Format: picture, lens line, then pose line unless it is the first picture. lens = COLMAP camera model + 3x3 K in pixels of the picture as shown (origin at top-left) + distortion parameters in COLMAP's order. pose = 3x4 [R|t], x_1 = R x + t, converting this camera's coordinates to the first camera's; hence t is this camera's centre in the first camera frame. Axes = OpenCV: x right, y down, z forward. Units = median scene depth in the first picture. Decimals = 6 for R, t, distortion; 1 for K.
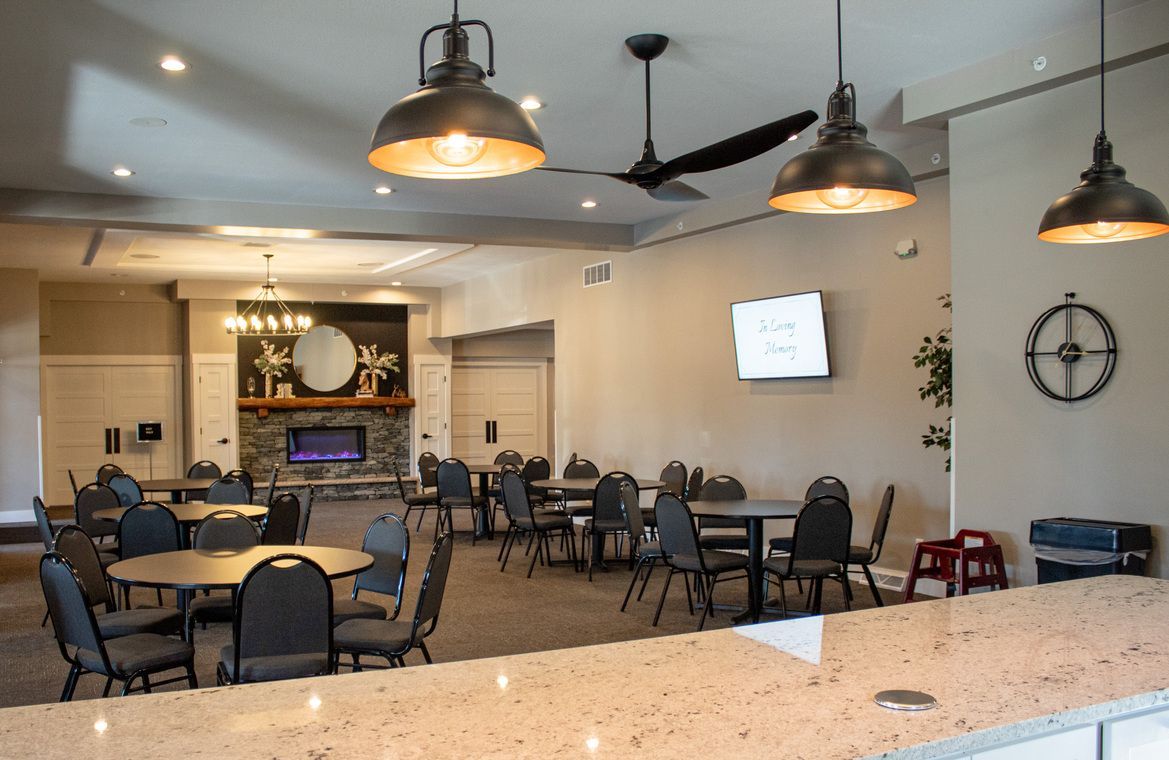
lens RADIAL K [[1084.6, 0, 499.1], [0, 1084.6, 442.0], [0, 0, 1]] dist [-0.123329, 0.006055]
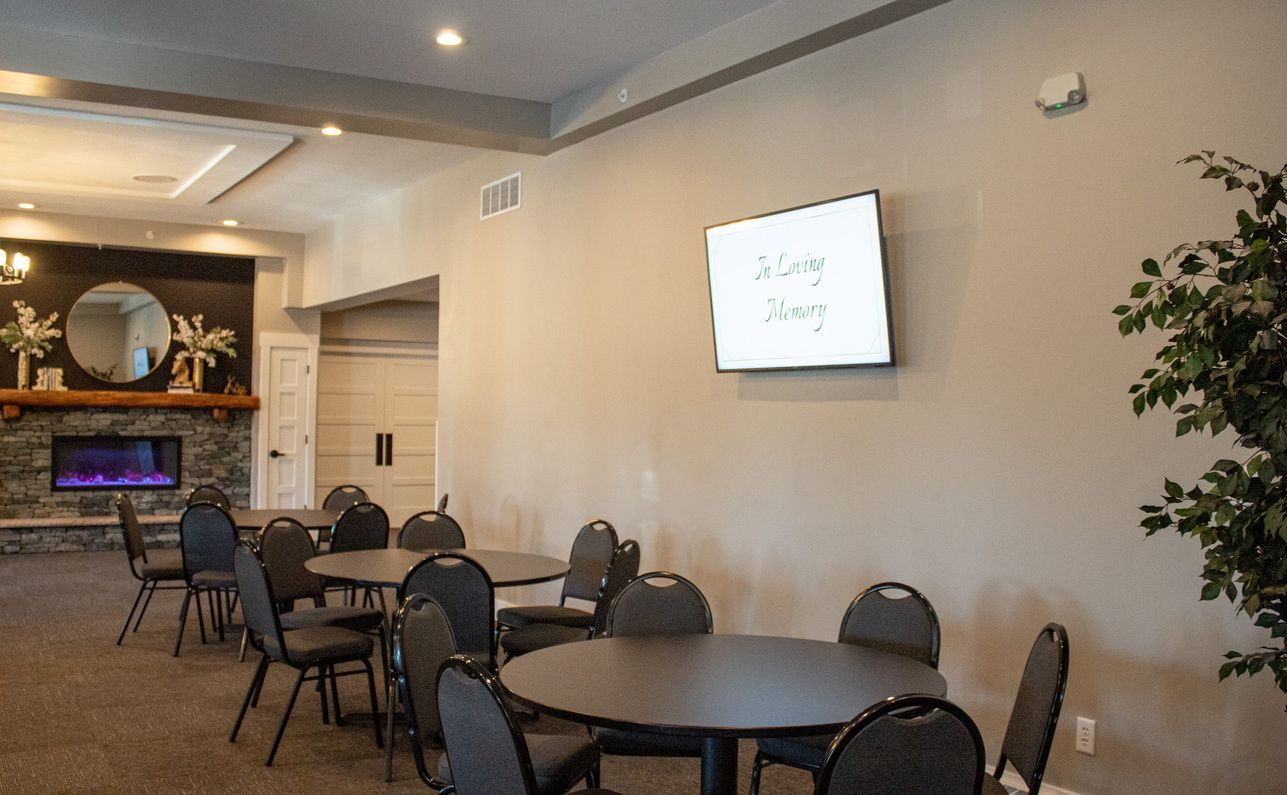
lens RADIAL K [[1189.9, 0, 643.5], [0, 1189.9, 396.4], [0, 0, 1]] dist [-0.154560, 0.134617]
pose [[0.991983, 0.028041, 0.123218, 0.070998], [-0.021835, 0.998438, -0.051425, -0.008979], [-0.124468, 0.048322, 0.991046, 0.262904]]
